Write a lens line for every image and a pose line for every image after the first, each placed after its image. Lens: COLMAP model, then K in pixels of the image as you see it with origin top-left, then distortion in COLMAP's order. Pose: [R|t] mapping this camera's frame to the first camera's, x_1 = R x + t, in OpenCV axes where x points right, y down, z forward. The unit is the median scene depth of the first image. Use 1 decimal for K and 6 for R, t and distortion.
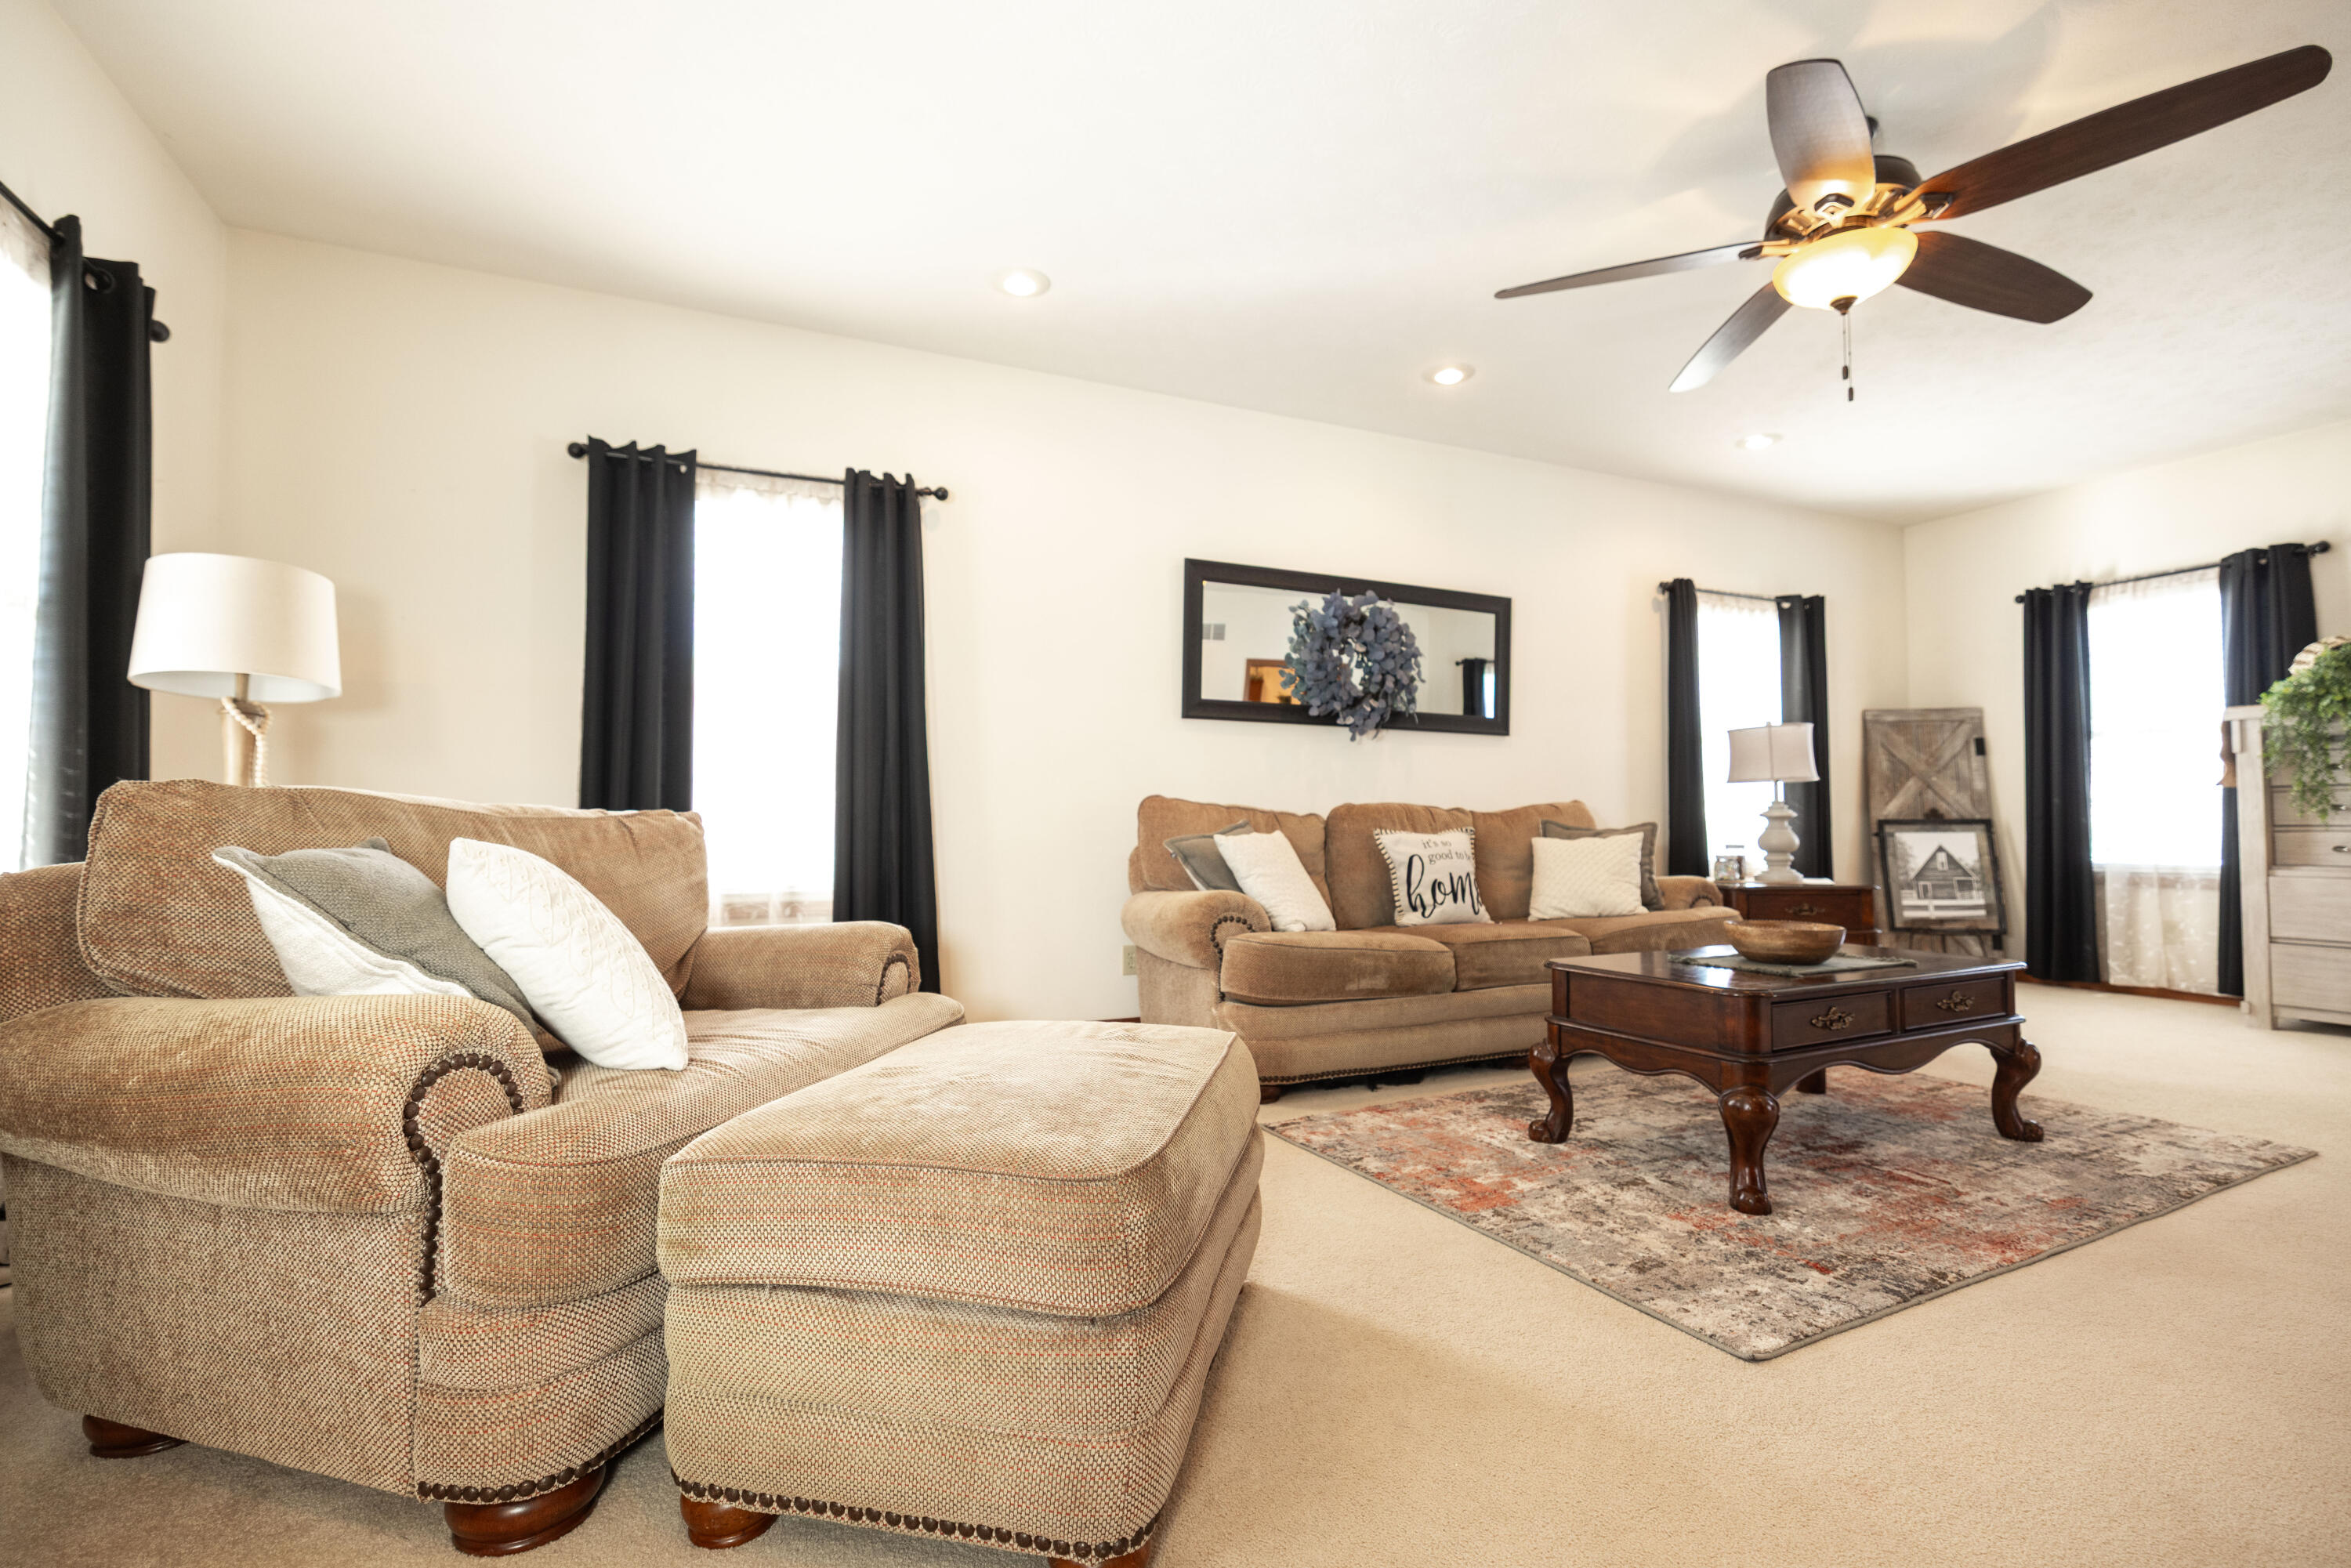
lens RADIAL K [[1067.1, 0, 1175.5], [0, 1067.1, 784.0], [0, 0, 1]] dist [0.010097, -0.000111]
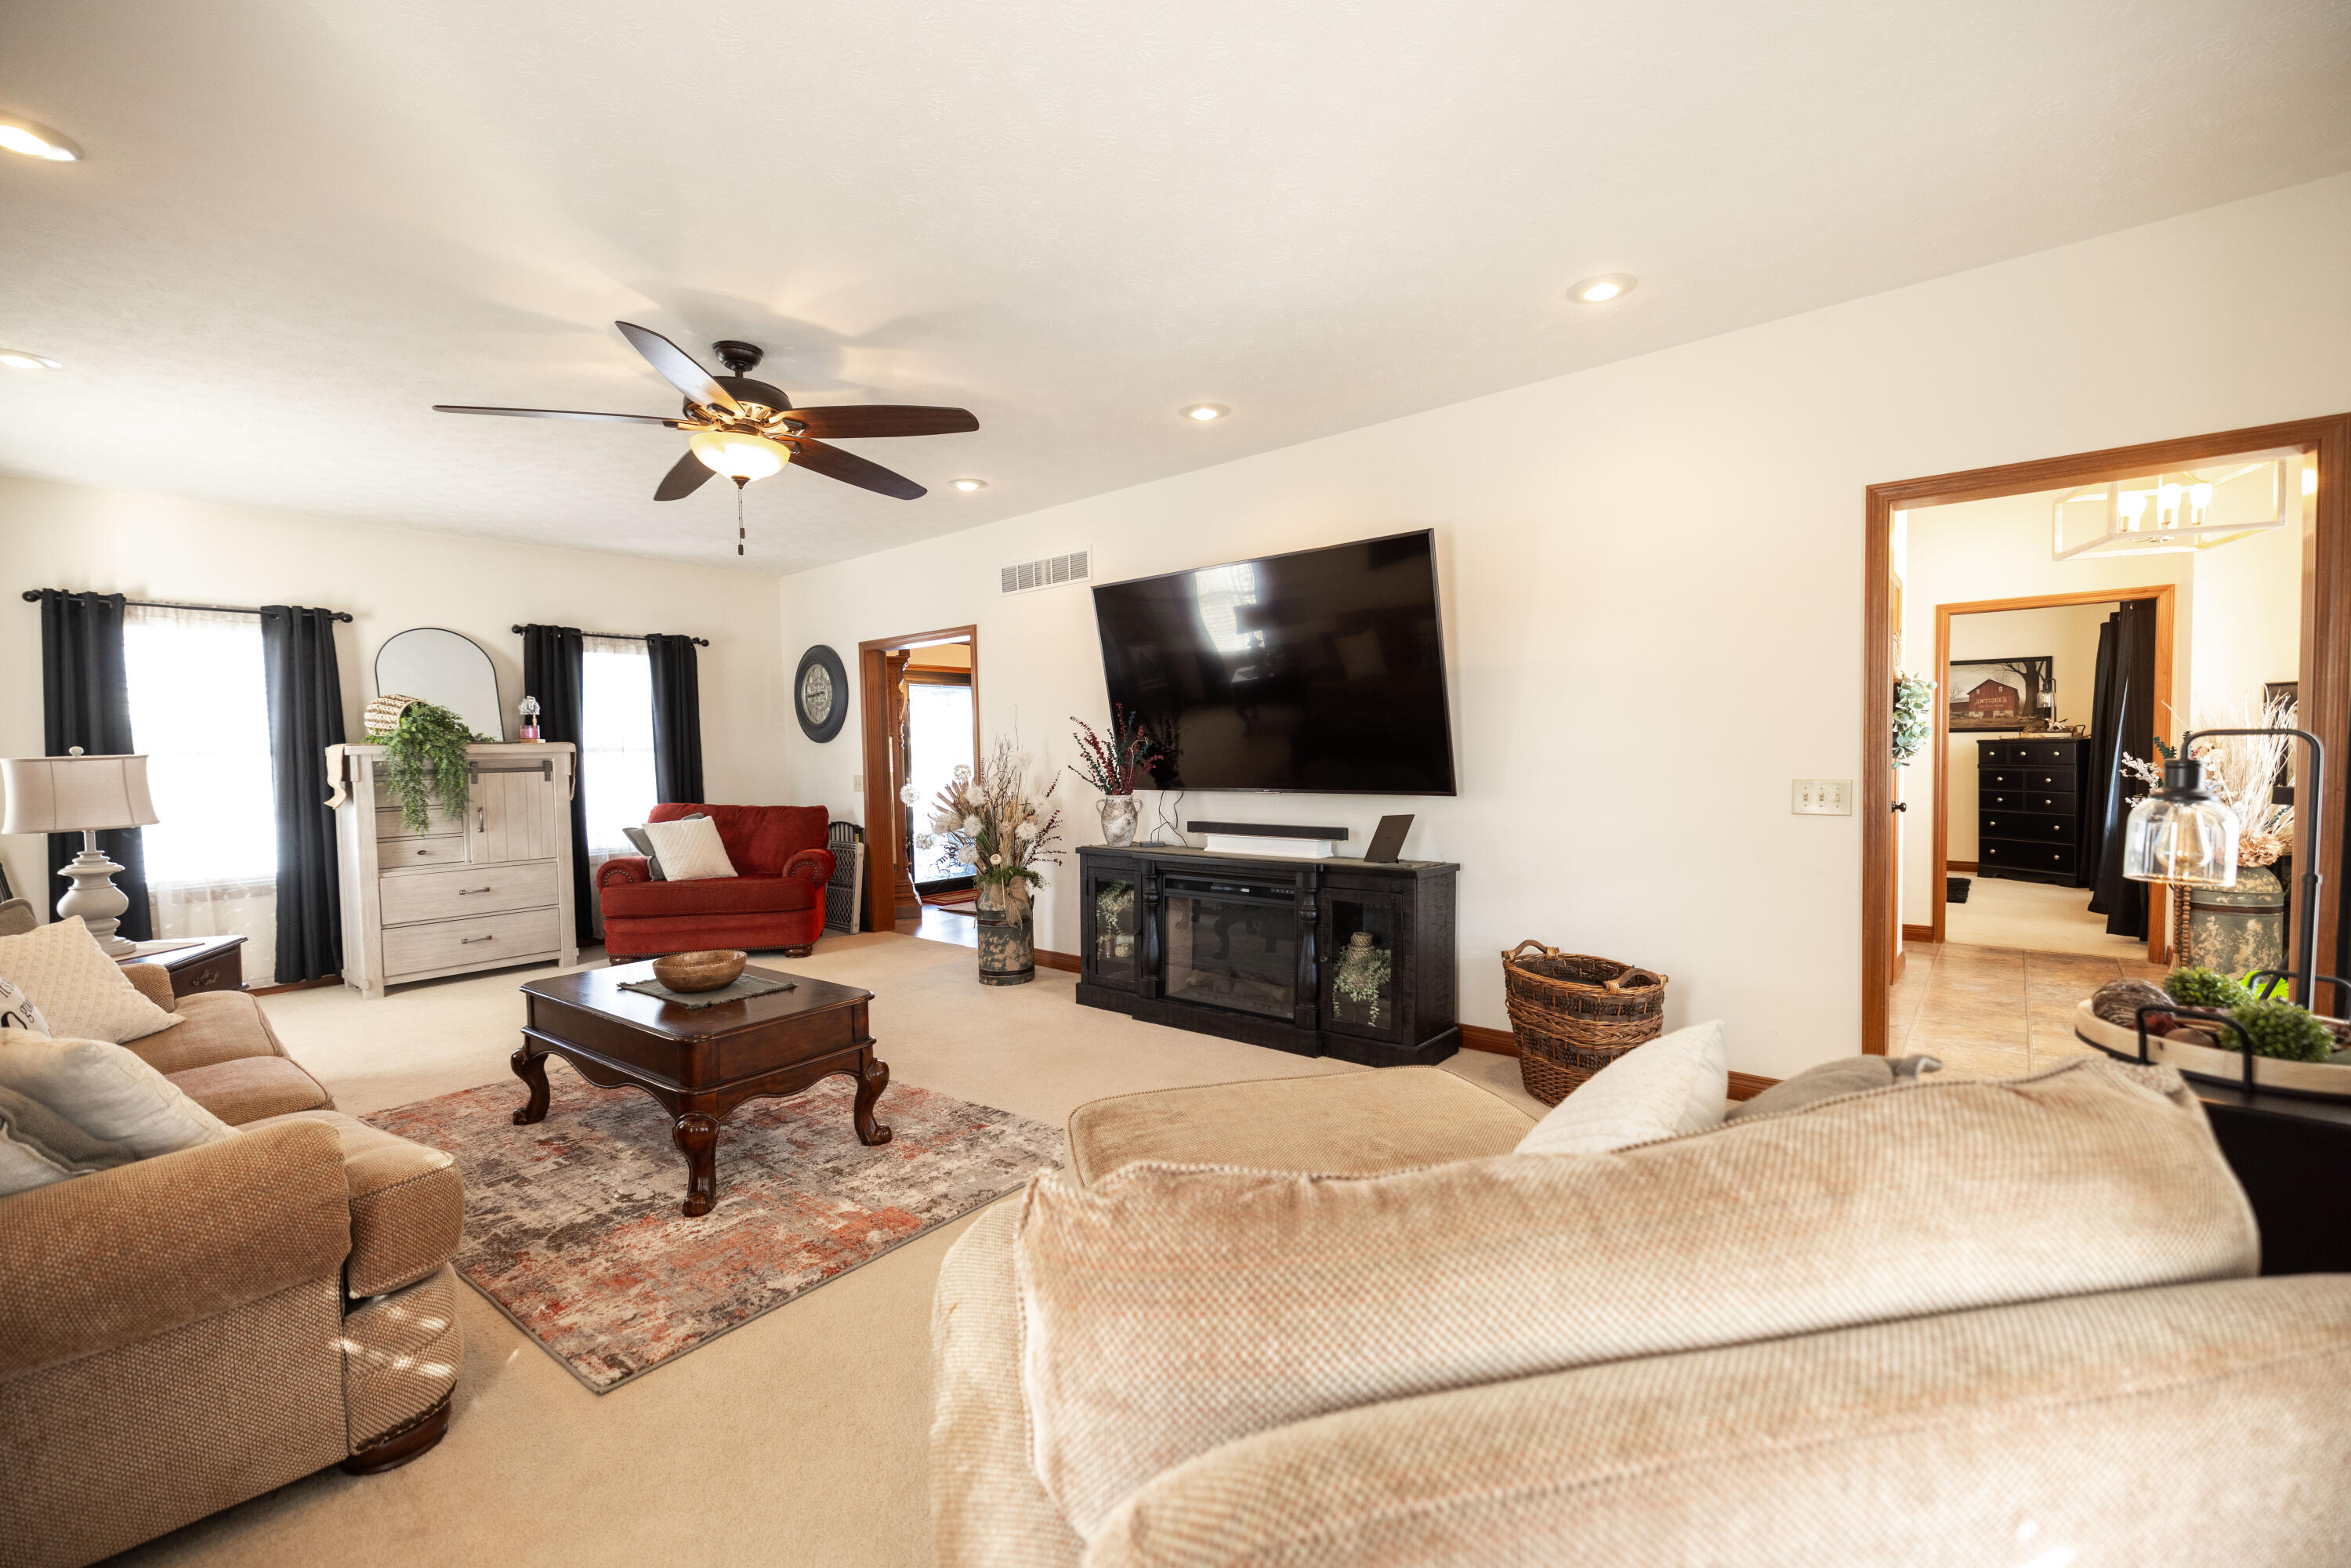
lens RADIAL K [[982.8, 0, 1175.5], [0, 982.8, 784.0], [0, 0, 1]] dist [0.000284, -0.000264]
pose [[-0.417239, -0.023529, 0.908492, -0.421816], [-0.016354, 0.999697, 0.018380, -0.060953], [-0.908650, -0.007189, -0.417497, 0.605072]]
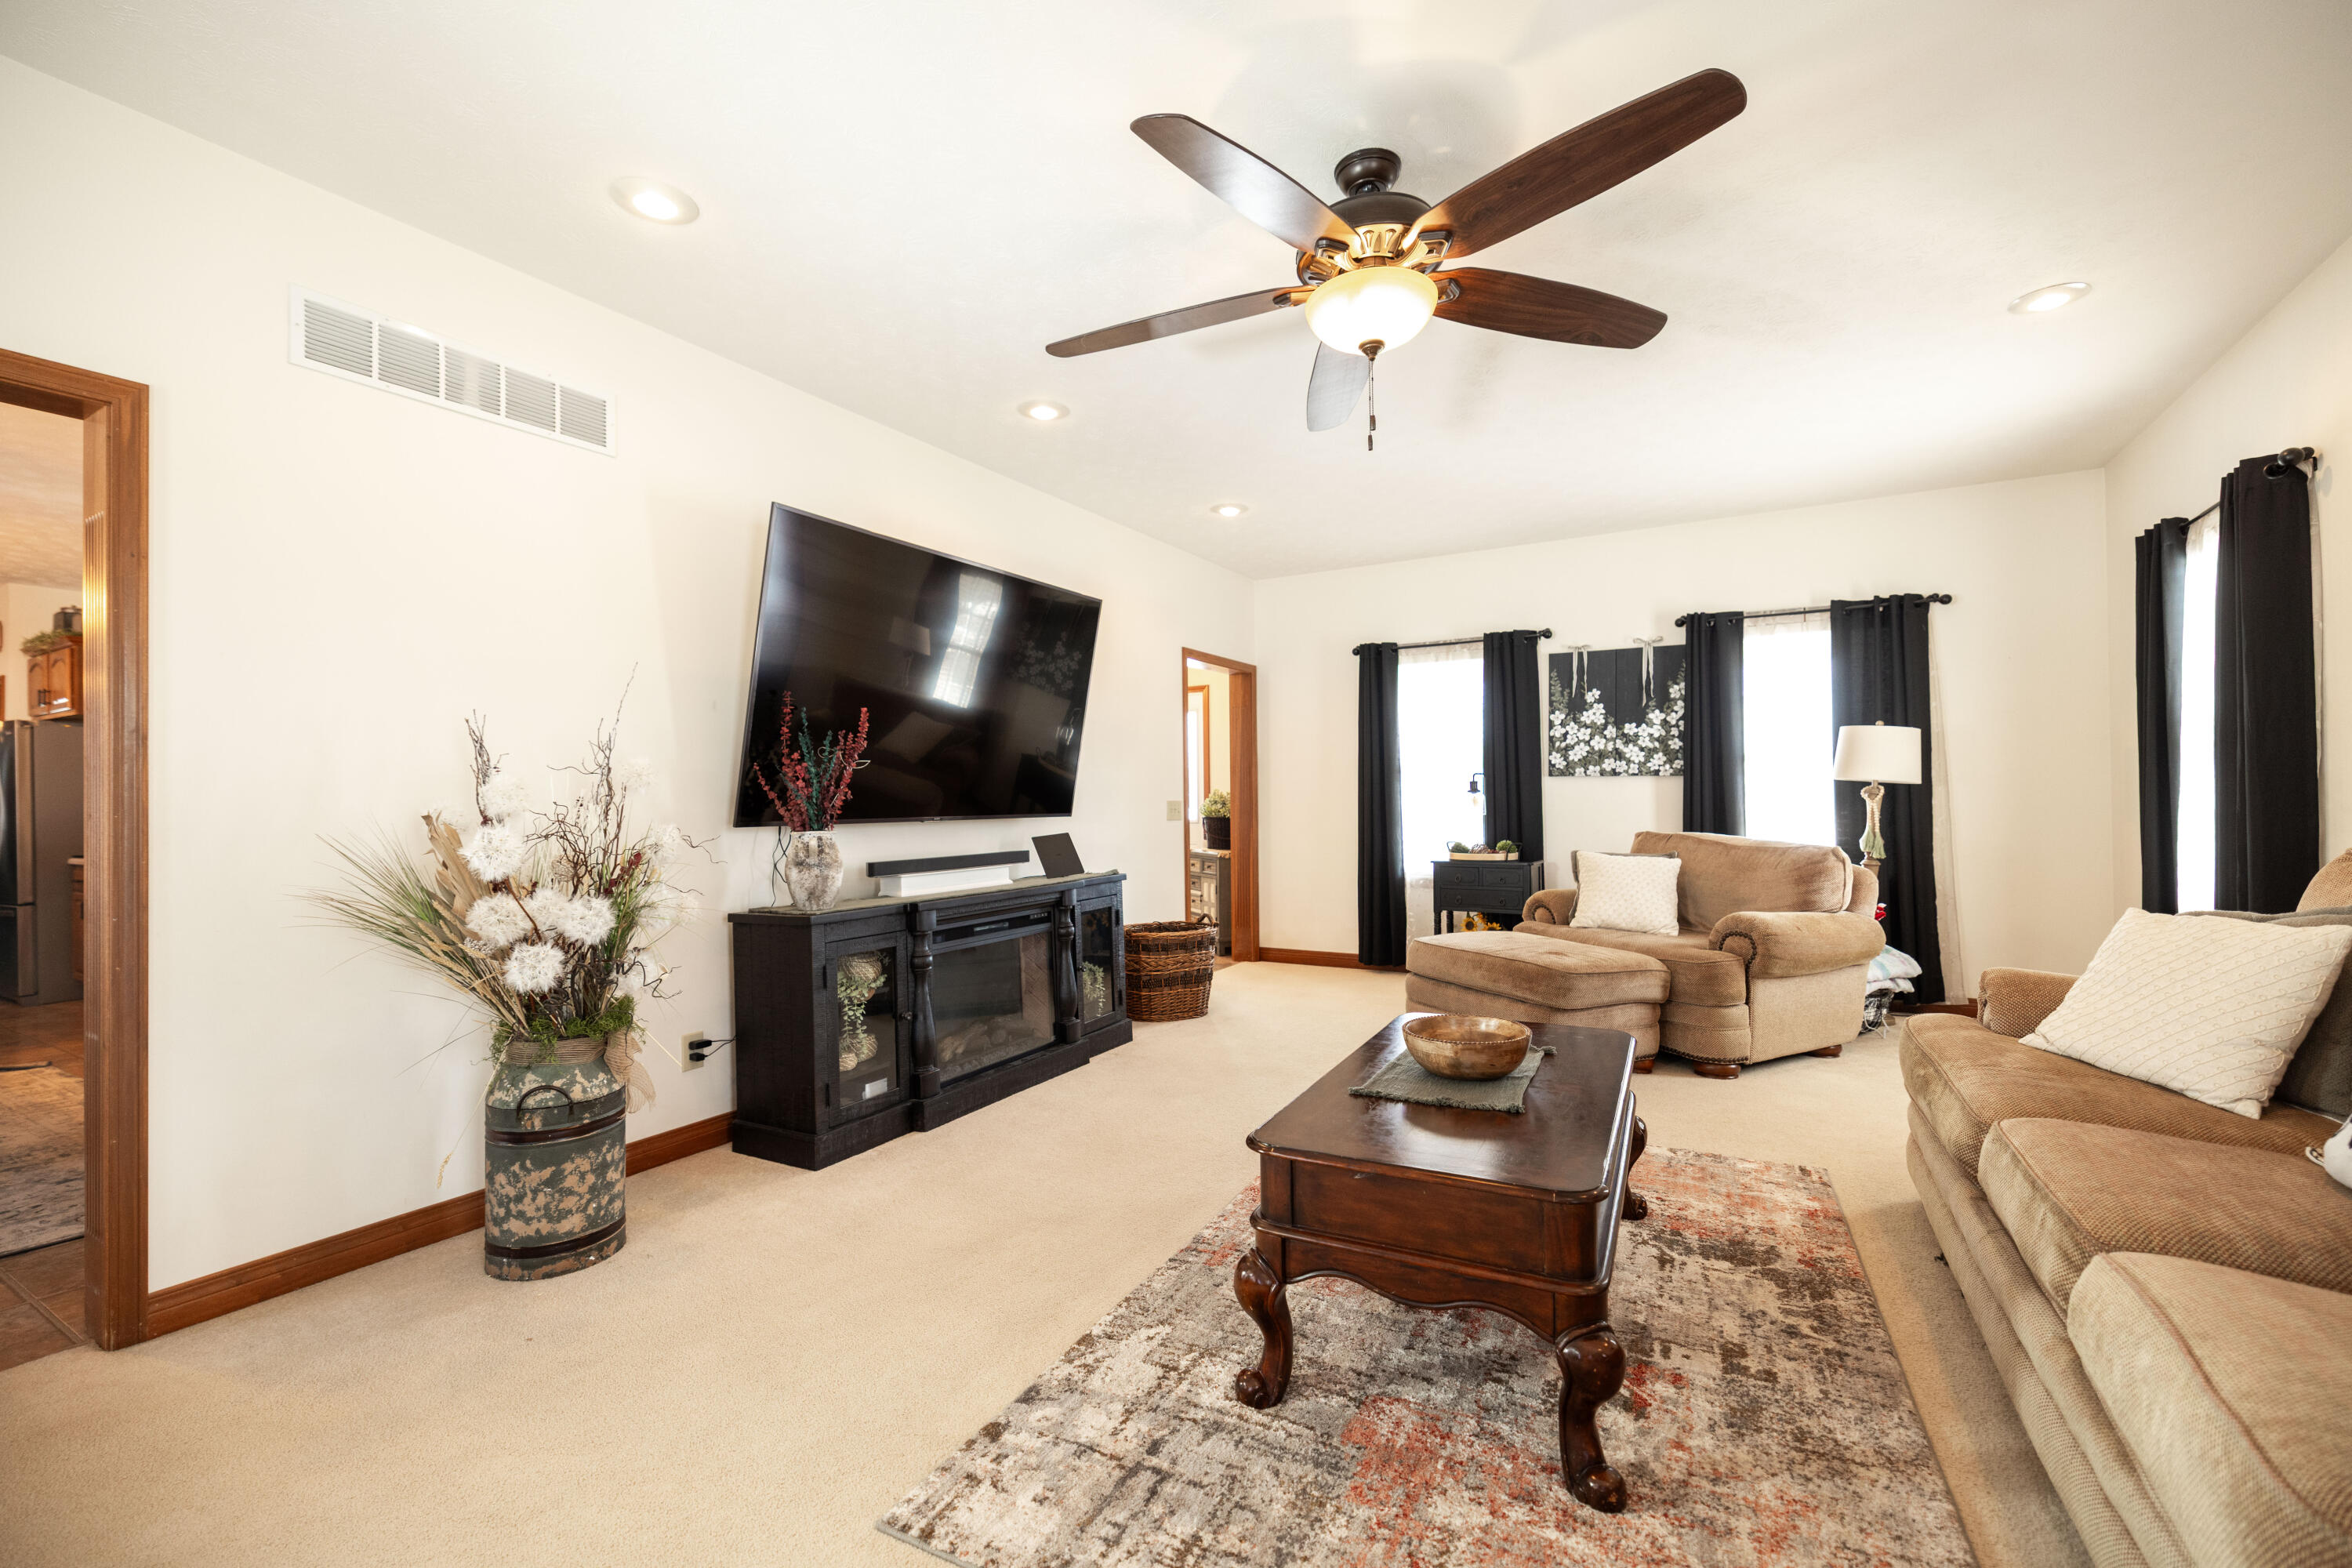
lens RADIAL K [[992.1, 0, 1176.0], [0, 992.1, 784.0], [0, 0, 1]] dist [0.000870, -0.000061]
pose [[-0.819877, 0.003109, -0.572531, 0.747125], [0.035183, 0.998369, -0.044961, -0.021561], [0.571457, -0.057006, -0.818649, 0.944261]]
